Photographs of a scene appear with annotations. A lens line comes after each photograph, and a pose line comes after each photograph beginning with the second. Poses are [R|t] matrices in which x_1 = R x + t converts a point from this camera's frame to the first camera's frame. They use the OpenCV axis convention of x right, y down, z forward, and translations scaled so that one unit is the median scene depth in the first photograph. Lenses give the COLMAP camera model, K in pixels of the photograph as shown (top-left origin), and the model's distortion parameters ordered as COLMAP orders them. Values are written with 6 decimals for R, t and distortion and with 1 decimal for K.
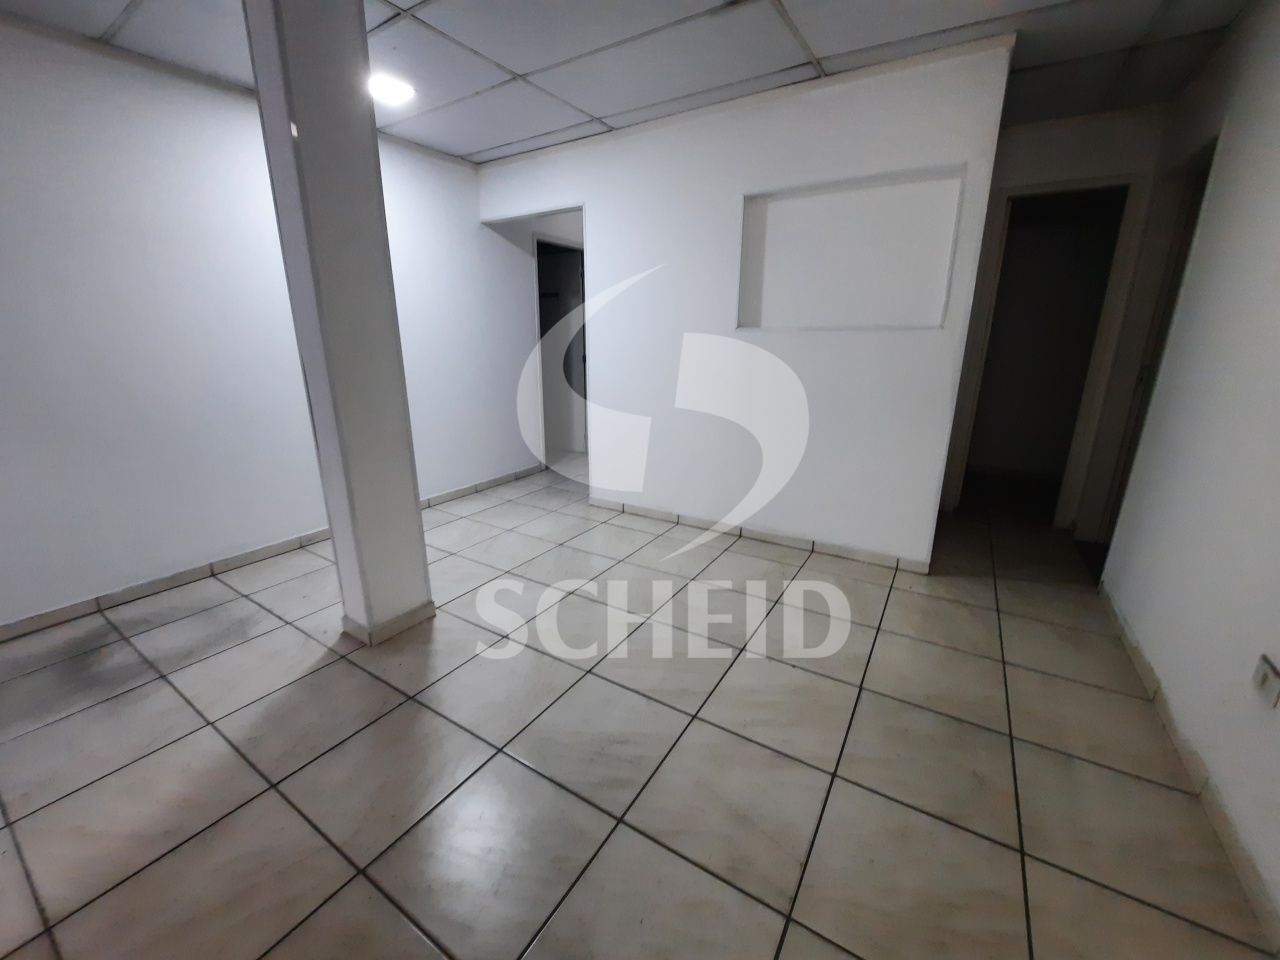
lens RADIAL K [[512.4, 0, 634.5], [0, 512.4, 476.0], [0, 0, 1]] dist [-0.016315, 0.000619]
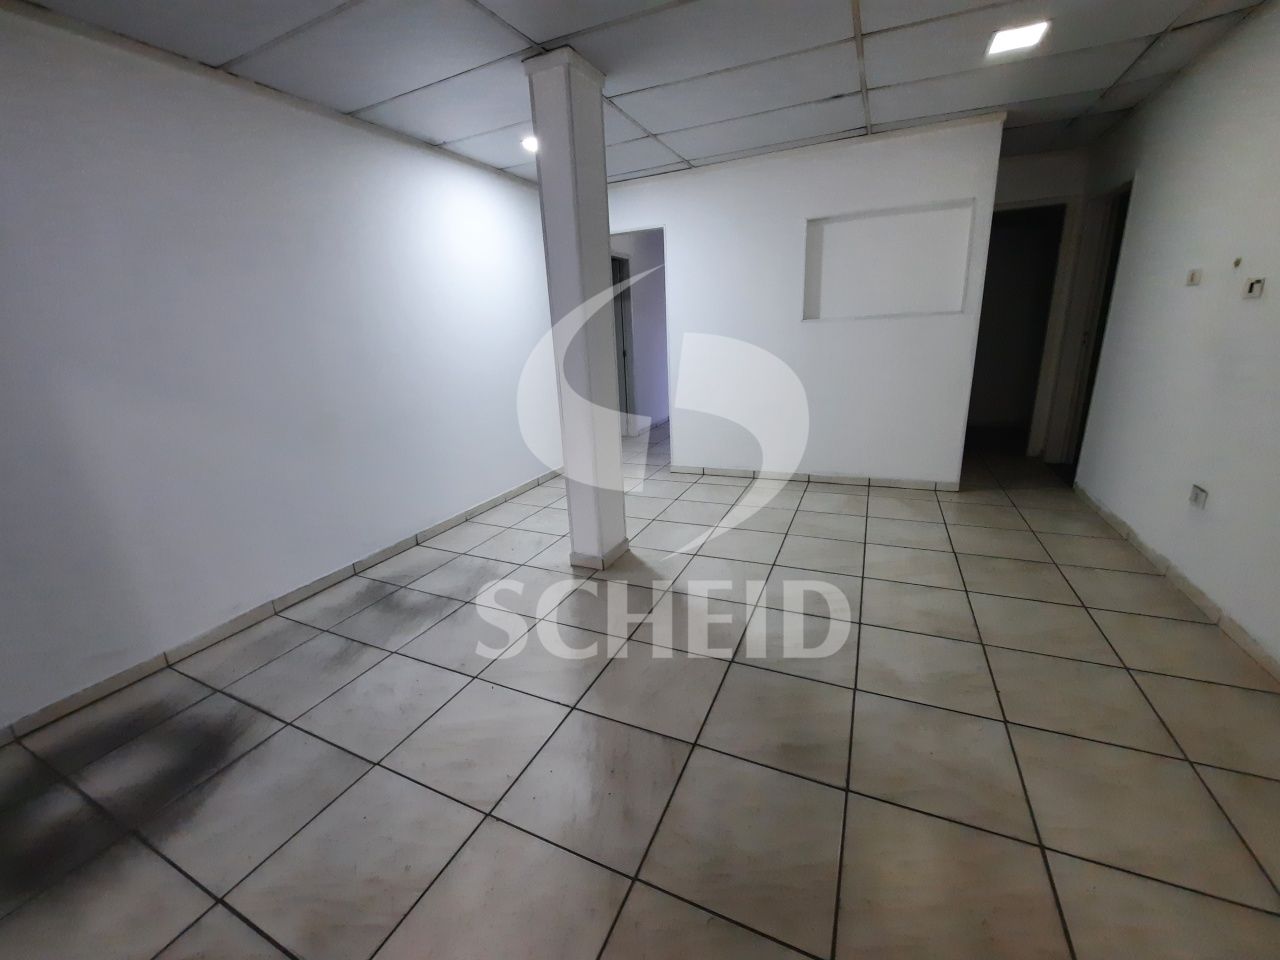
lens RADIAL K [[512.4, 0, 634.5], [0, 512.4, 476.0], [0, 0, 1]] dist [-0.016315, 0.000619]
pose [[0.990117, -0.083930, 0.112353, -0.458897], [0.083101, 0.996468, 0.012053, 0.063684], [-0.112968, -0.002597, 0.993595, -0.281463]]
